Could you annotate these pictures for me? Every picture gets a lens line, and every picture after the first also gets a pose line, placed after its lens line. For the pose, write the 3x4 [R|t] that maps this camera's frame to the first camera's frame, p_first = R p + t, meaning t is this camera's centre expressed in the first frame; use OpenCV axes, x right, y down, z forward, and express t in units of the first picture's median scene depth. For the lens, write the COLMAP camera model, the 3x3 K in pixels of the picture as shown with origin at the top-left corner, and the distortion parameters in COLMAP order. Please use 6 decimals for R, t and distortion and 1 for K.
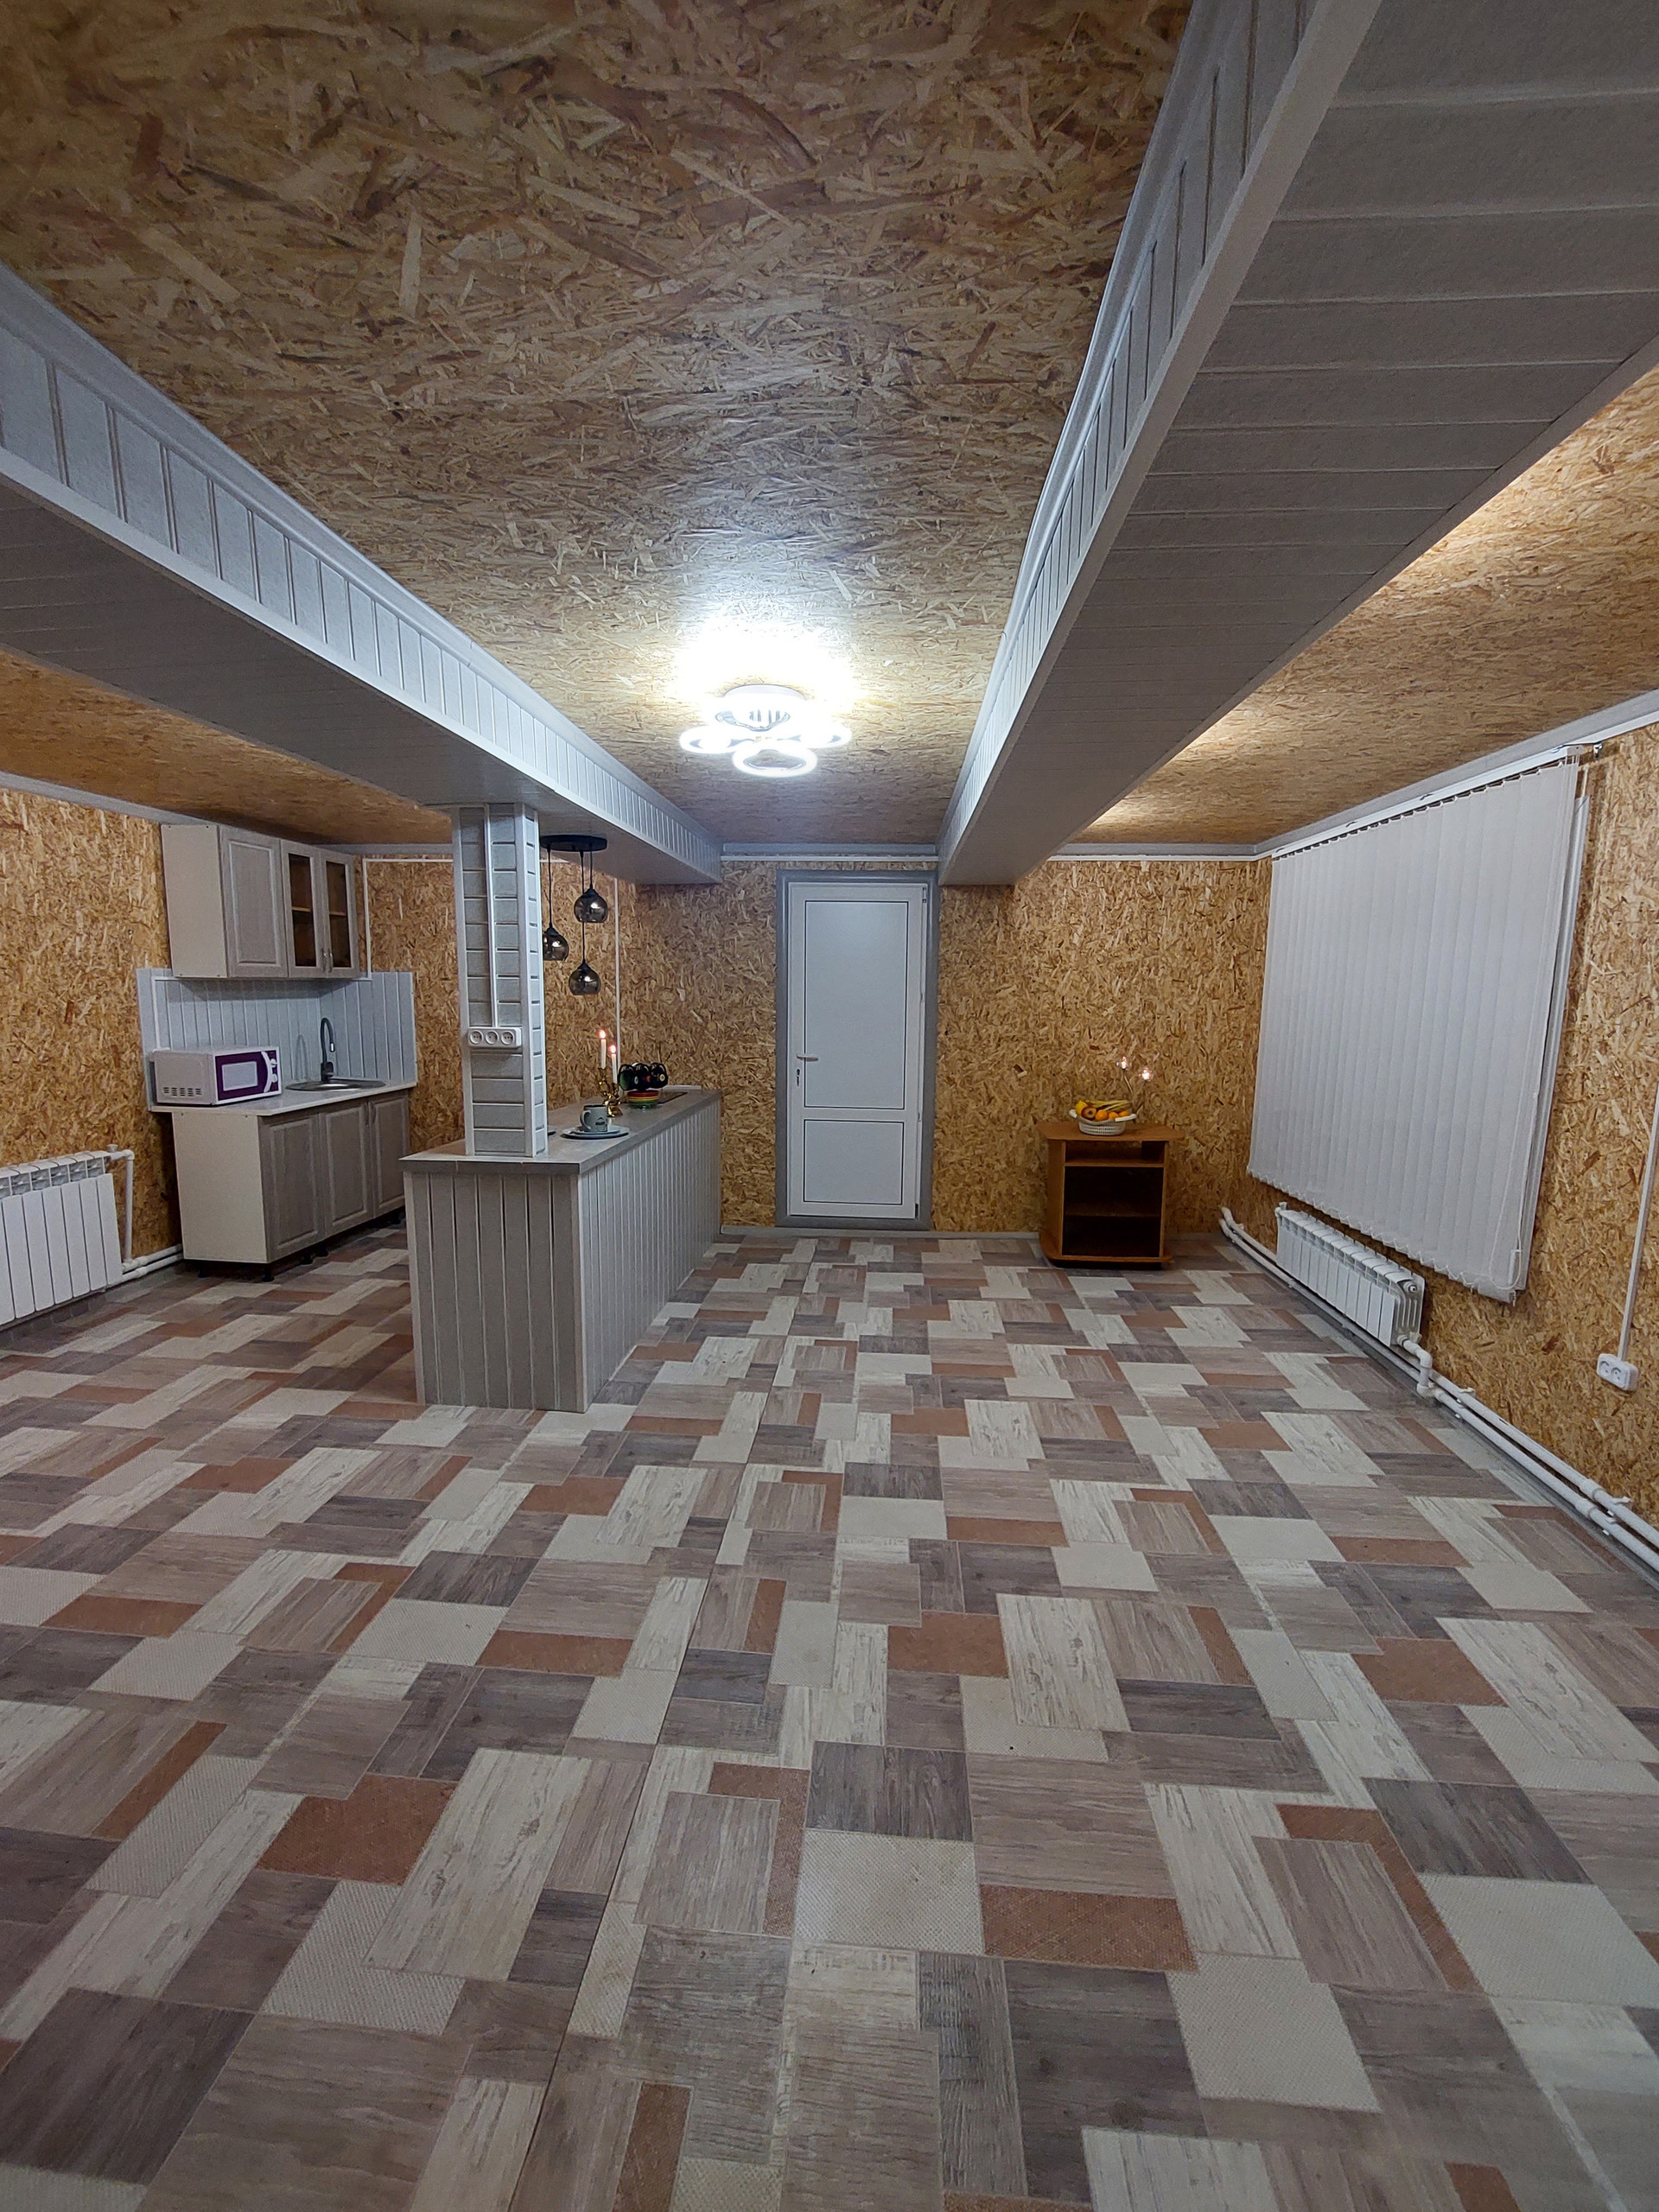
lens RADIAL K [[900.0, 0, 828.3], [0, 900.0, 1112.5], [0, 0, 1]] dist [-0.025106, 0.003897]
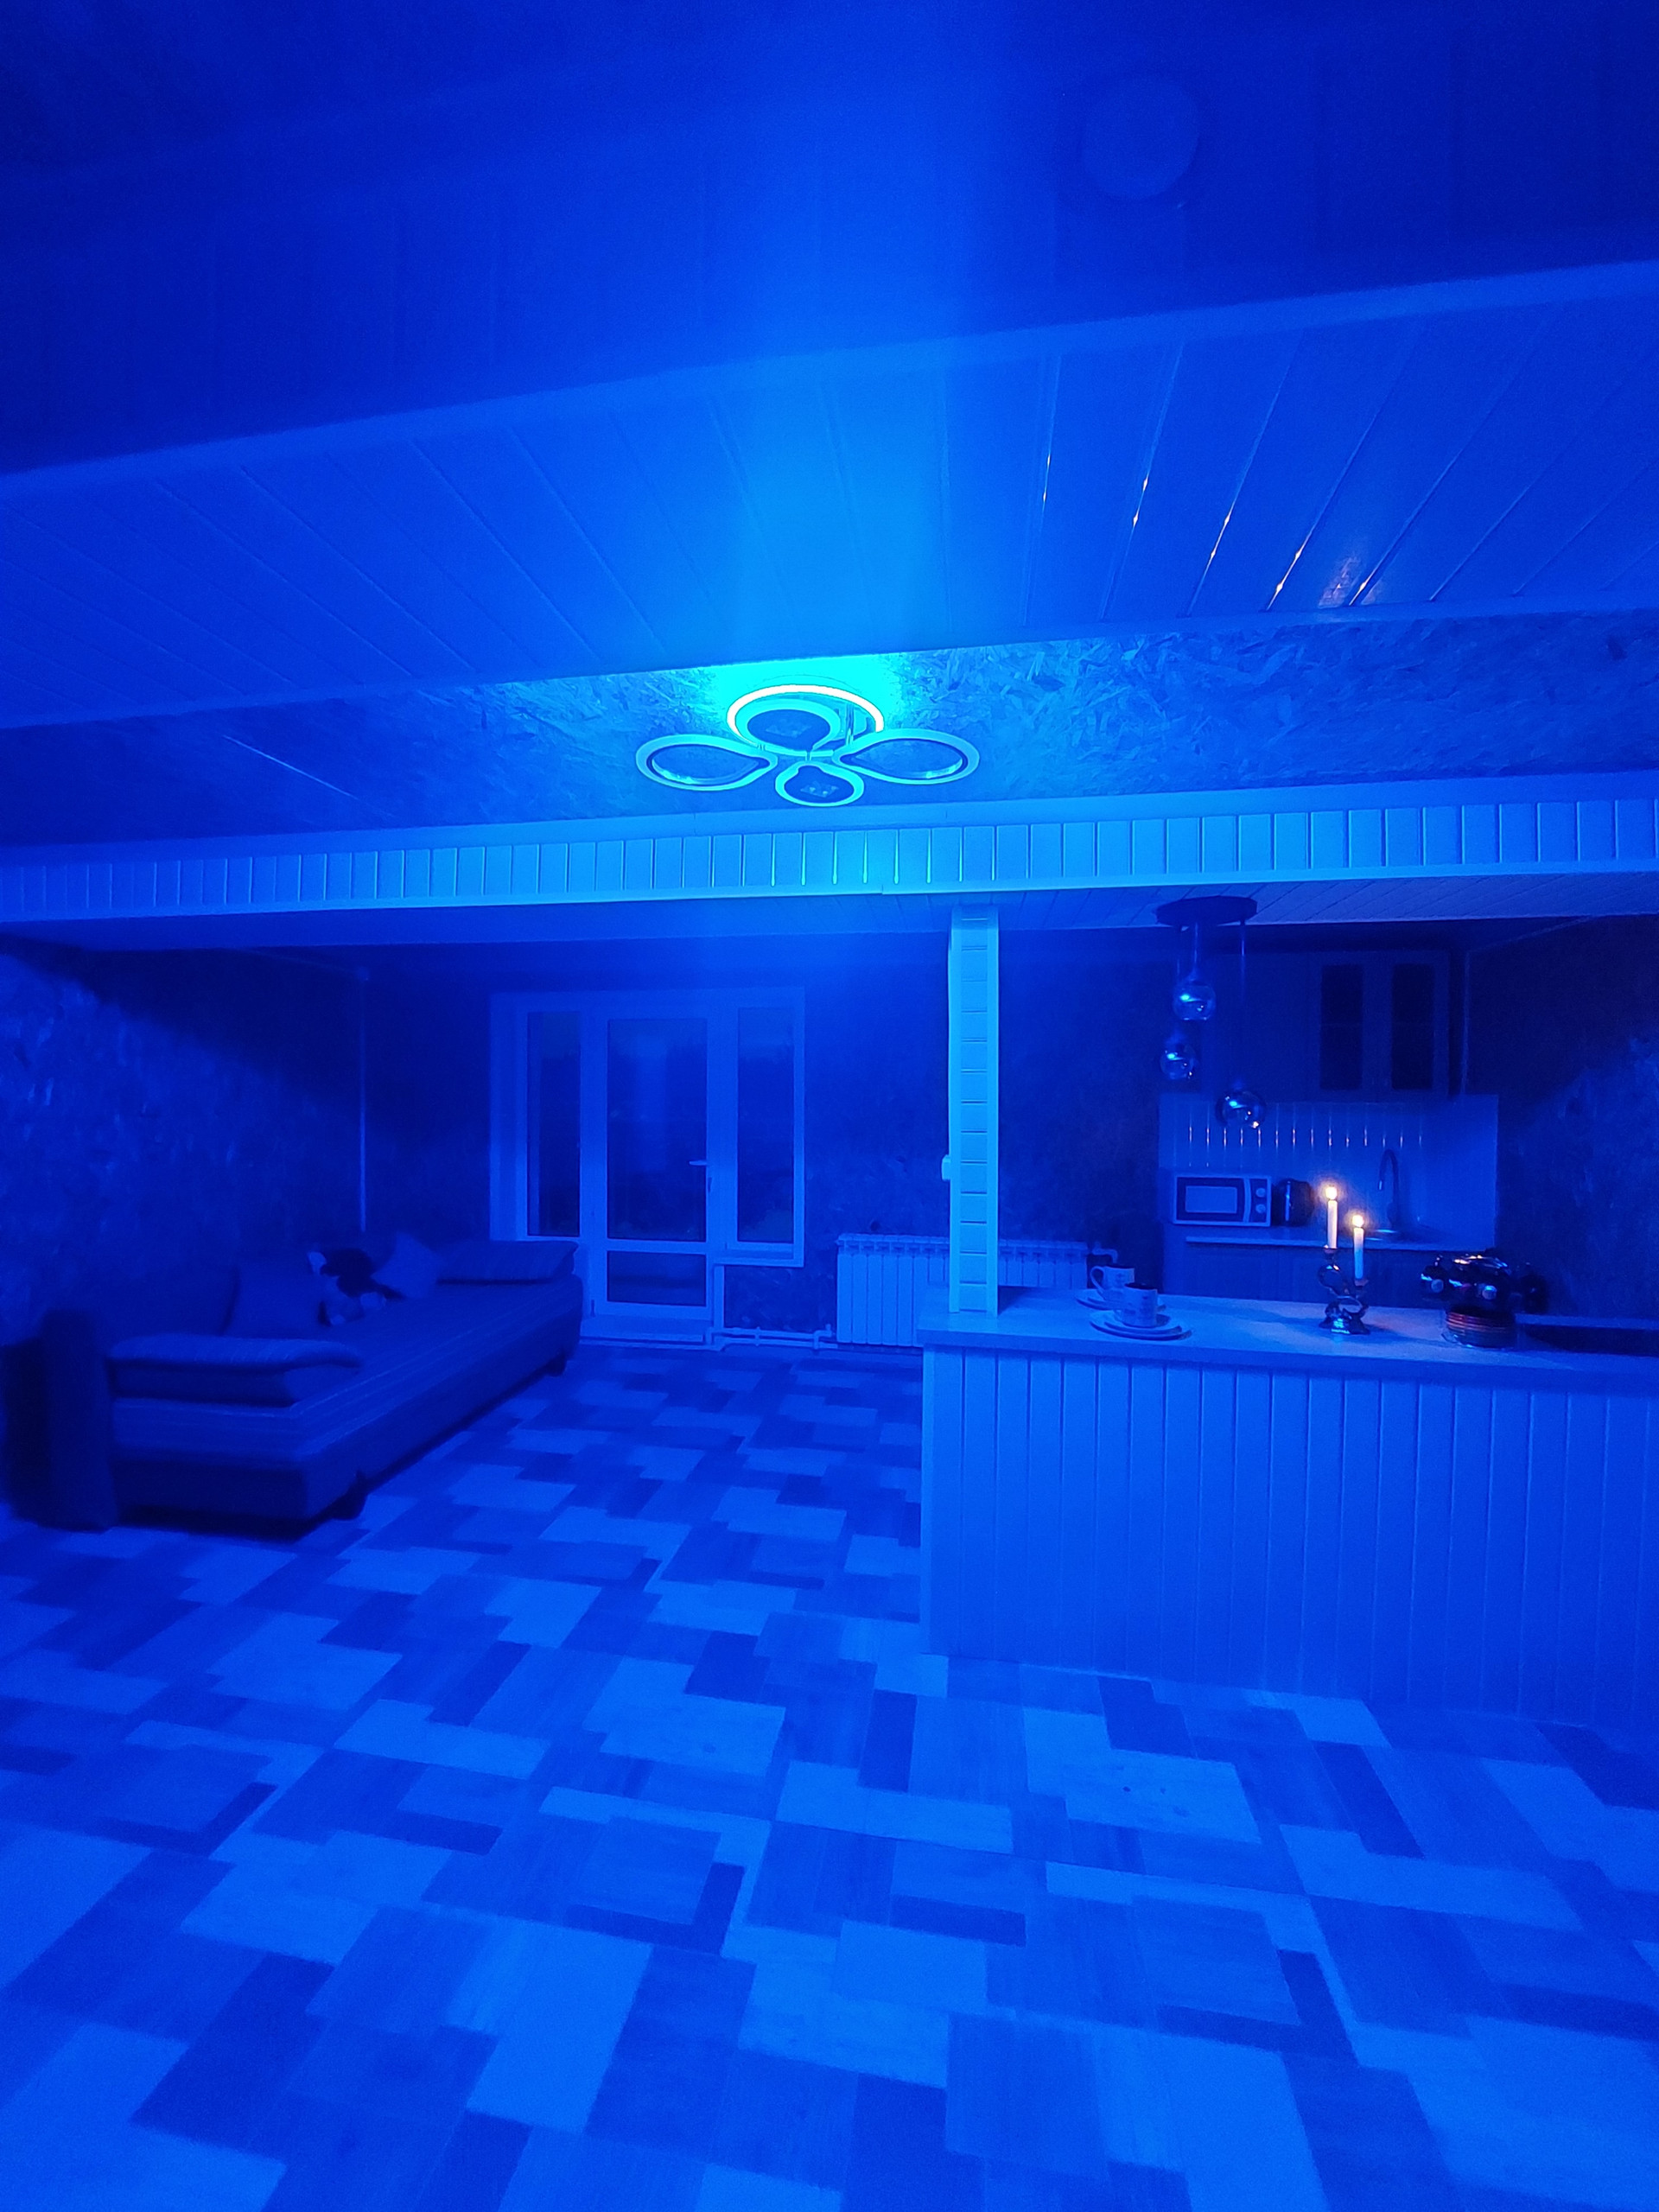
lens RADIAL K [[900.0, 0, 828.3], [0, 900.0, 1112.5], [0, 0, 1]] dist [-0.025106, 0.003897]
pose [[-0.105202, 0.009580, -0.994405, 0.565888], [-0.140395, 0.989795, 0.024389, -0.156863], [0.984491, 0.142175, -0.102784, 1.044893]]
